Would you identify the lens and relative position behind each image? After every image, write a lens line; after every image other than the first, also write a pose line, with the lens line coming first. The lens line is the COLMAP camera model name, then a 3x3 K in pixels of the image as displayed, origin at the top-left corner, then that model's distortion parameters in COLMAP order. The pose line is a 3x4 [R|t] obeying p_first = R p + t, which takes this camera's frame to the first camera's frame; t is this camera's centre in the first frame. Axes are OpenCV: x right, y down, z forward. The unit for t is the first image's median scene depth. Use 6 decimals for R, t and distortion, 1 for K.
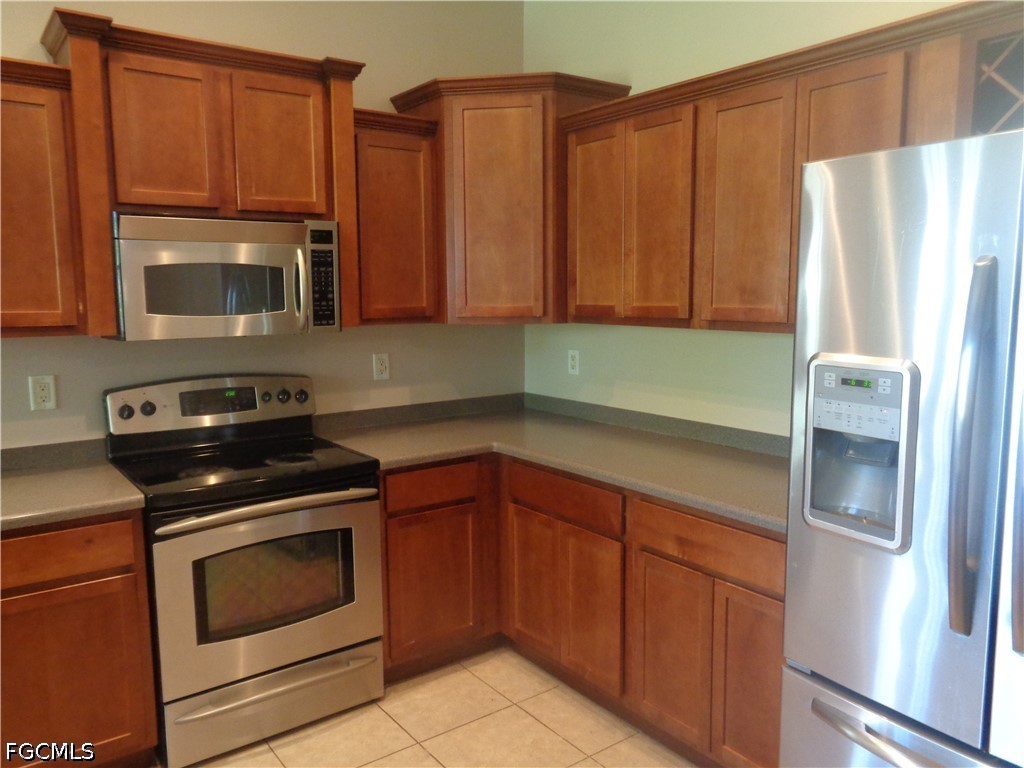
lens RADIAL K [[765.5, 0, 513.0], [0, 765.5, 381.8], [0, 0, 1]] dist [-0.022870, 0.007328]
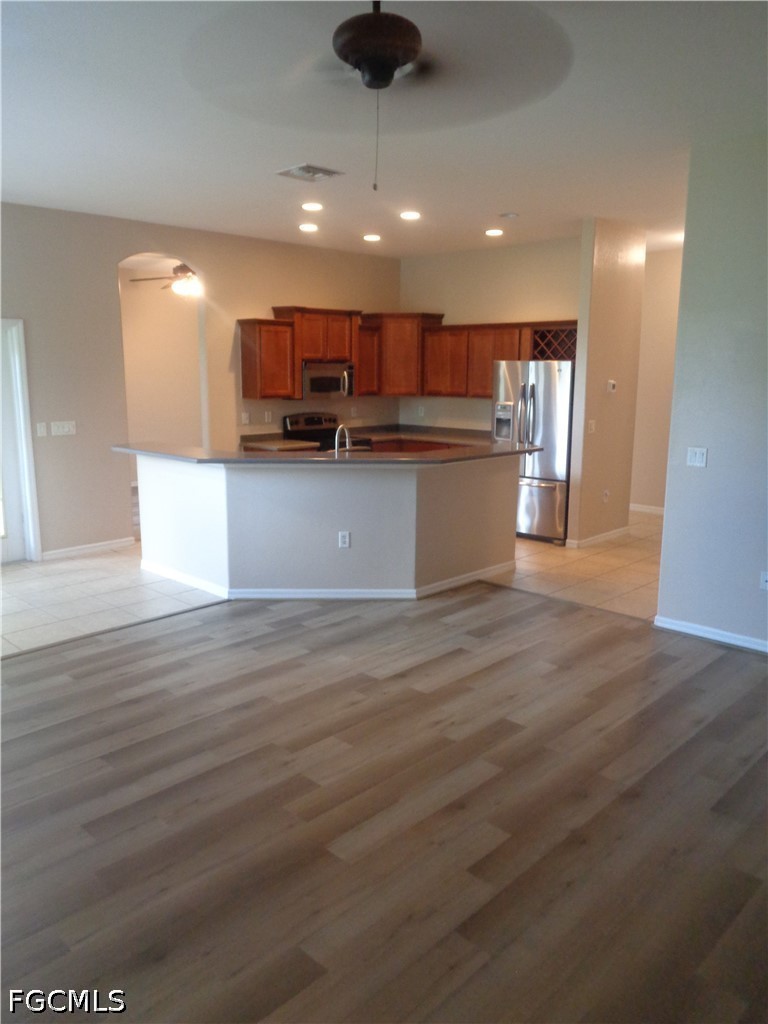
lens RADIAL K [[765.5, 0, 389.0], [0, 765.5, 520.7], [0, 0, 1]] dist [-0.022870, 0.007328]
pose [[0.986463, -0.020207, 0.162731, -0.620451], [0.007840, 0.997056, 0.076280, 0.197540], [-0.163793, -0.073971, 0.983717, -2.149013]]
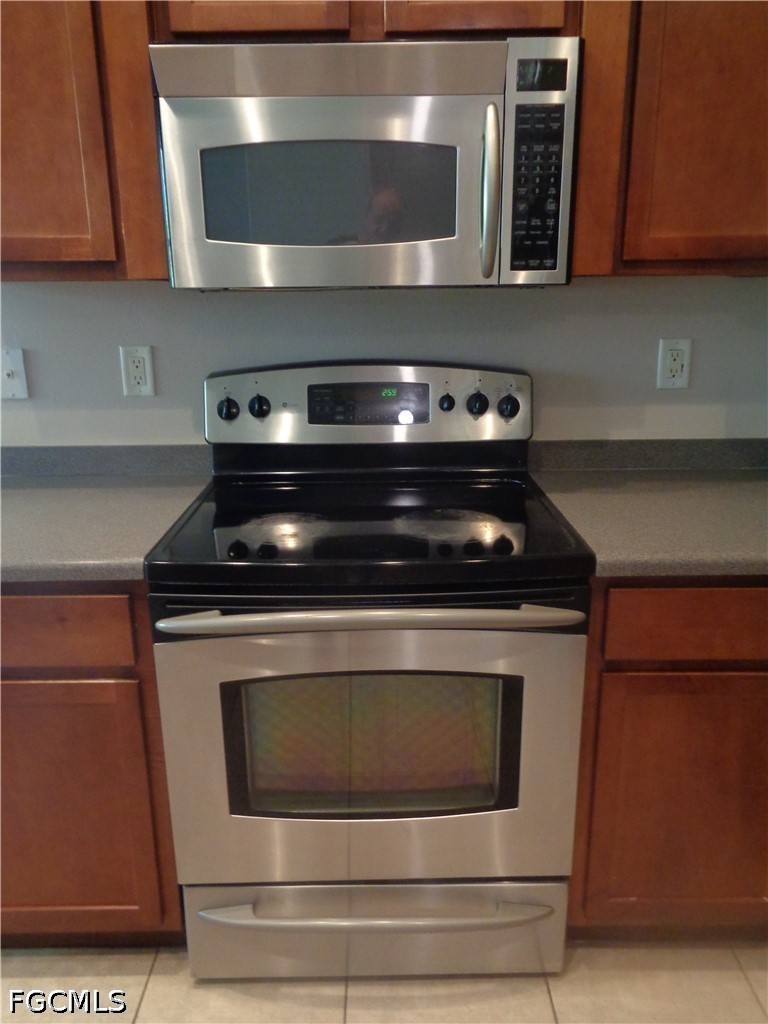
lens RADIAL K [[767.2, 0, 387.8], [0, 767.2, 512.5], [0, 0, 1]] dist [-0.004975, 0.002687]
pose [[0.805128, 0.162556, -0.570390, -0.010586], [-0.067417, 0.980557, 0.184289, -0.003539], [0.589258, -0.109922, 0.800433, 0.533715]]
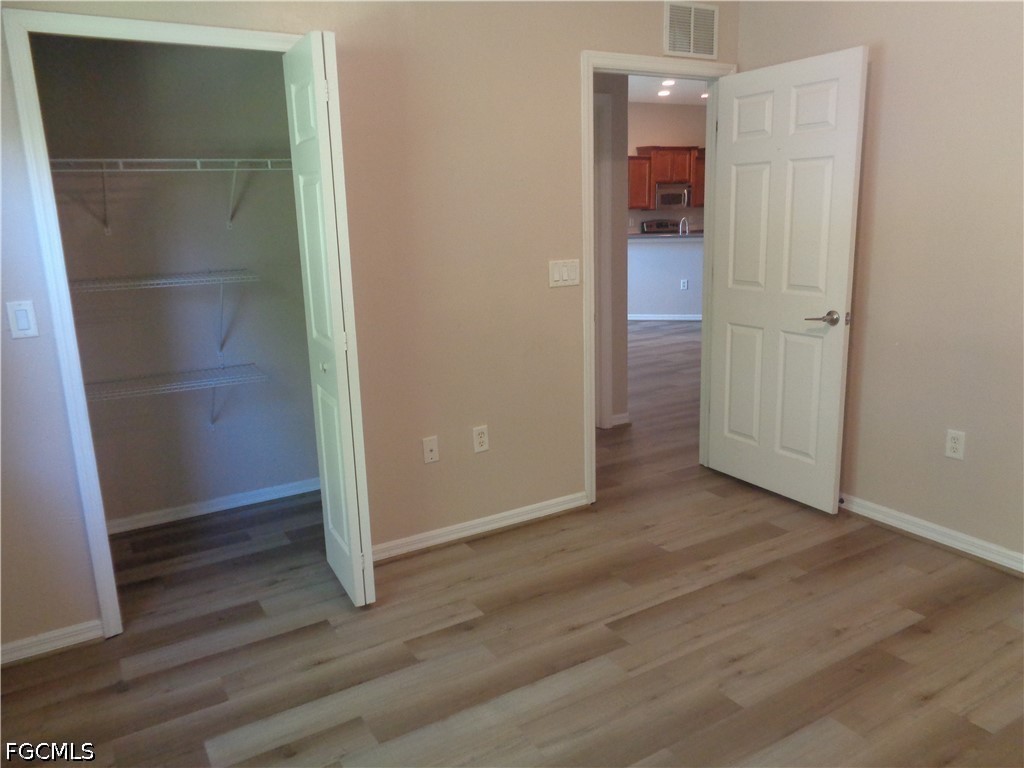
lens RADIAL K [[765.5, 0, 504.1], [0, 765.5, 405.7], [0, 0, 1]] dist [-0.022870, 0.007328]
pose [[0.993431, -0.001154, -0.114430, -0.824529], [0.015260, 0.992355, 0.122469, 0.522860], [0.113414, -0.123411, 0.985853, -3.713534]]
